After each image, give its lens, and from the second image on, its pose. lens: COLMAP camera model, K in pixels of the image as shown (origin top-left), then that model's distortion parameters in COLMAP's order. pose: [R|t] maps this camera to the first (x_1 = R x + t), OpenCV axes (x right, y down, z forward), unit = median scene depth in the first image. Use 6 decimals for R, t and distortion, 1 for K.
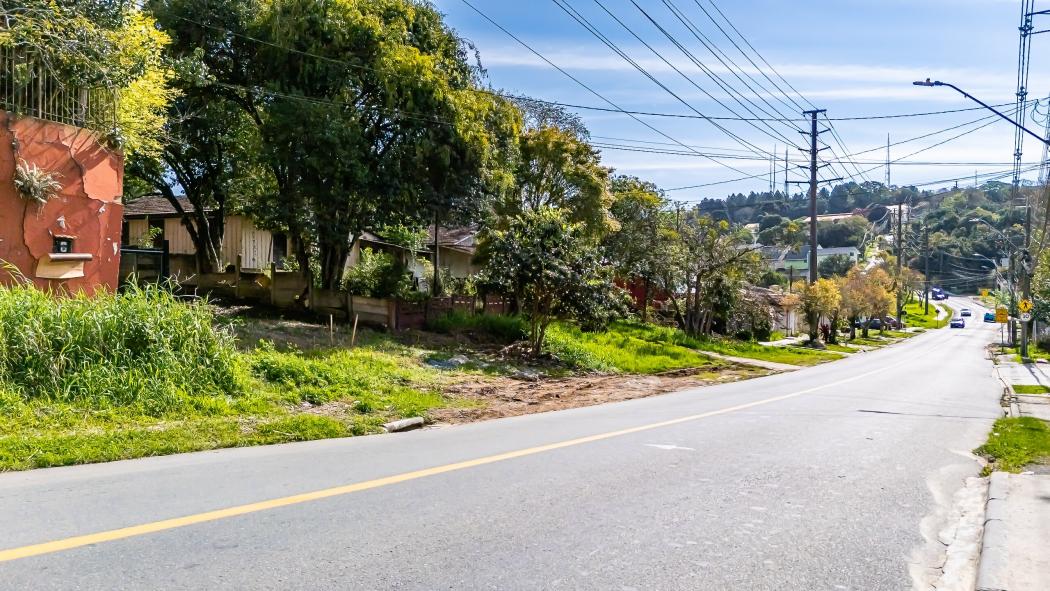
lens RADIAL K [[776.0, 0, 531.2], [0, 776.0, 296.4], [0, 0, 1]] dist [0.034253, -0.017429]
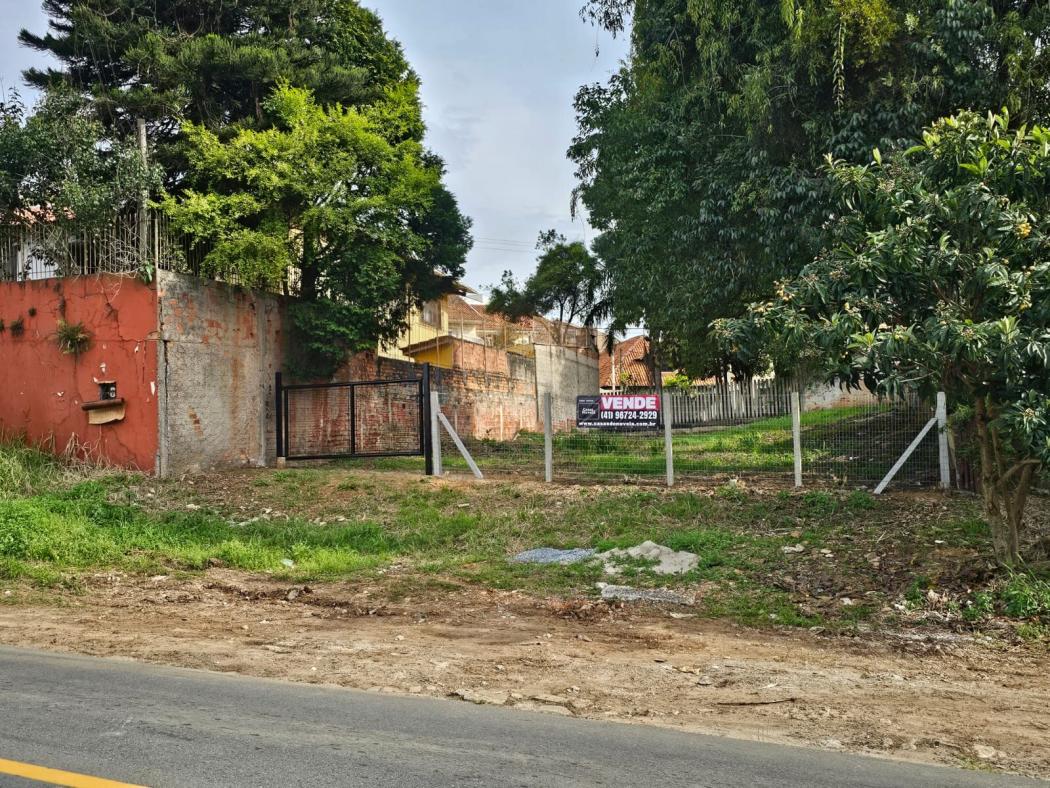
lens RADIAL K [[1064.4, 0, 507.7], [0, 1064.4, 383.6], [0, 0, 1]] dist [0.058414, 0.000000]
pose [[0.075436, -0.084458, -0.993567, 0.407774], [0.025903, 0.996236, -0.082718, 0.026820], [0.996814, -0.019496, 0.077340, 0.691527]]
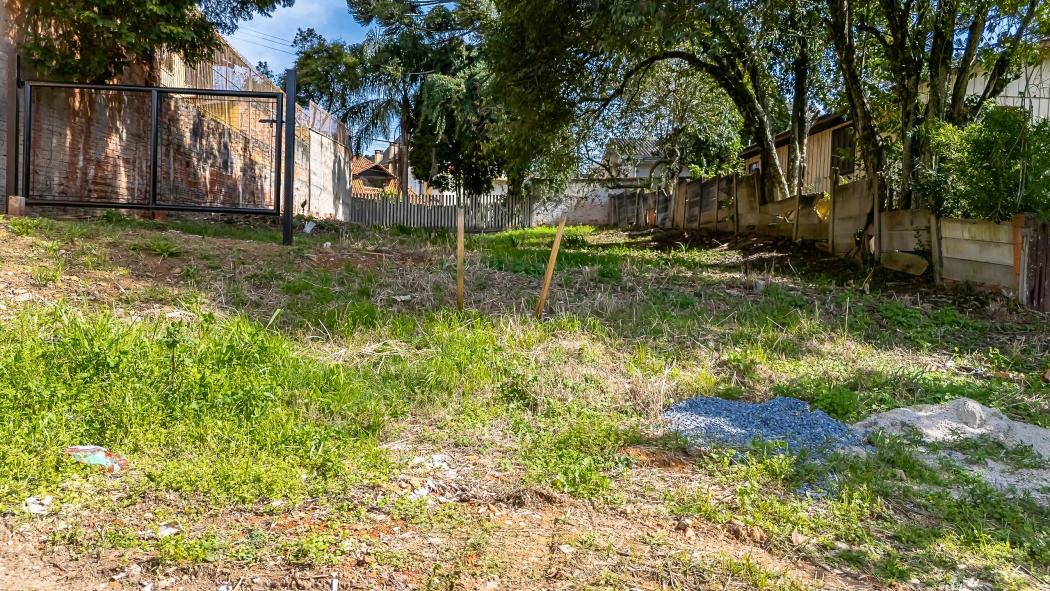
lens RADIAL K [[776.0, 0, 525.8], [0, 776.0, 287.6], [0, 0, 1]] dist [0.034253, -0.017429]
pose [[0.461225, 0.029495, -0.886793, 0.030776], [-0.038108, 0.999184, 0.013414, 0.037096], [0.886465, 0.027607, 0.461972, 0.627734]]
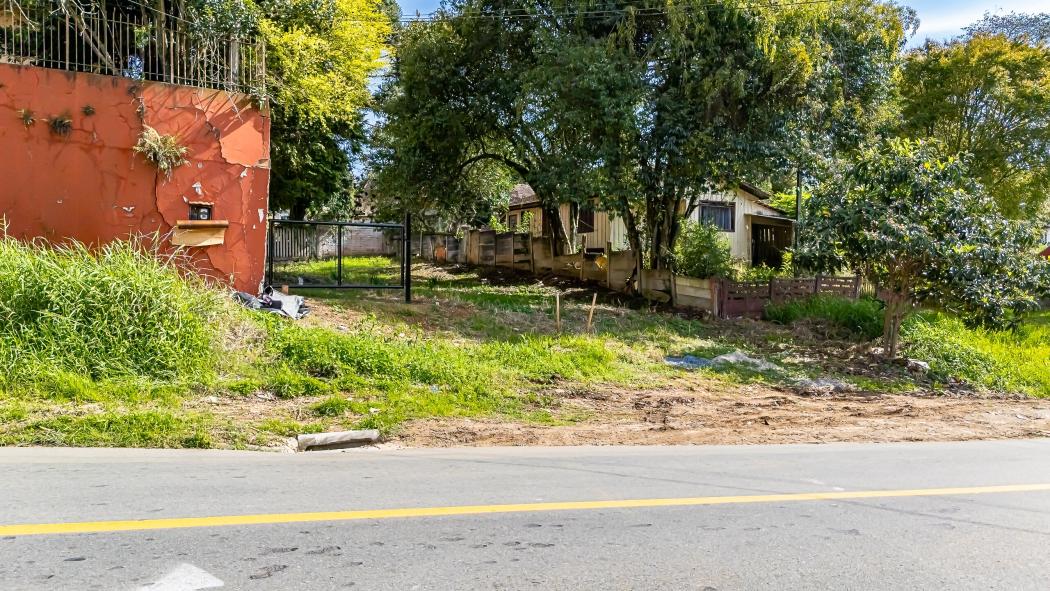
lens RADIAL K [[776.0, 0, 528.5], [0, 776.0, 292.4], [0, 0, 1]] dist [0.034253, -0.017429]
pose [[0.794577, 0.006692, -0.607127, 0.156735], [-0.005130, 0.999978, 0.004308, 0.014027], [0.607142, -0.000309, 0.794593, 0.232438]]
